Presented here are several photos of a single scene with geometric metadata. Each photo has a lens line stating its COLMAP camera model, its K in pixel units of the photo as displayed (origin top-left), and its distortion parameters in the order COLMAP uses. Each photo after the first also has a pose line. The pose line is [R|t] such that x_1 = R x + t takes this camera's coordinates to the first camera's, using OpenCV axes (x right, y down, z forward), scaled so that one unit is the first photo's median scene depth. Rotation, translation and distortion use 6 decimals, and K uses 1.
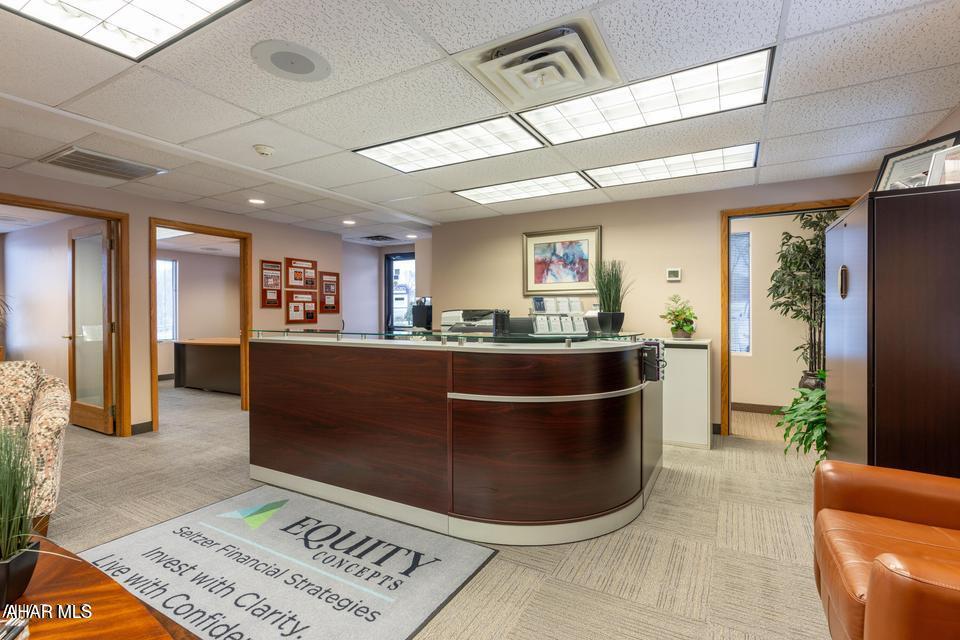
lens RADIAL K [[449.2, 0, 483.9], [0, 449.2, 310.9], [0, 0, 1]] dist [-0.001161, -0.000108]
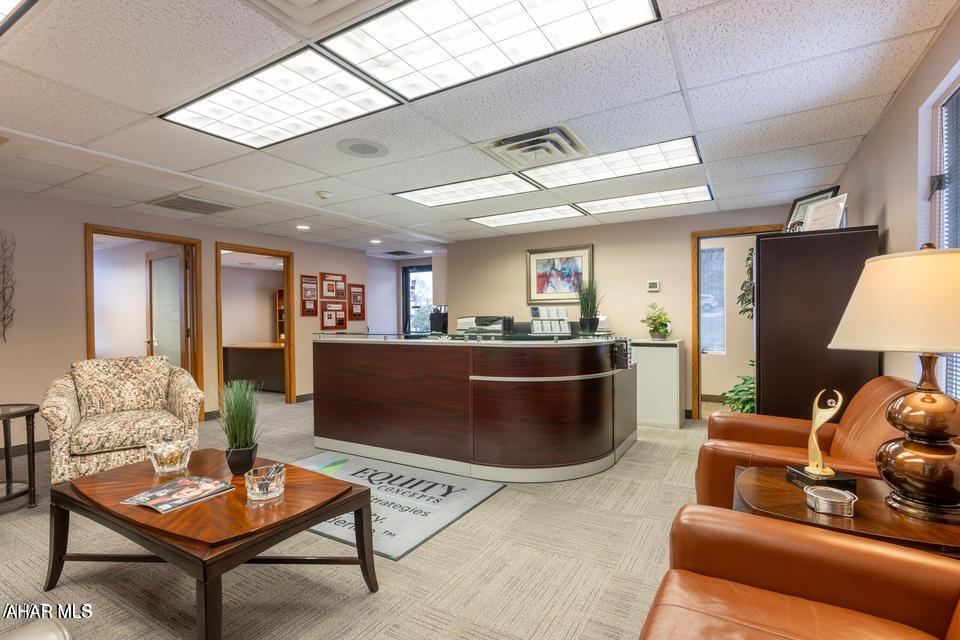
lens RADIAL K [[444.6, 0, 458.6], [0, 444.6, 324.2], [0, 0, 1]] dist [-0.000277, -0.000035]
pose [[0.997274, -0.005475, -0.073589, -0.007339], [0.006574, 0.999870, 0.014691, 0.000237], [0.073499, -0.015135, 0.997180, -0.232138]]
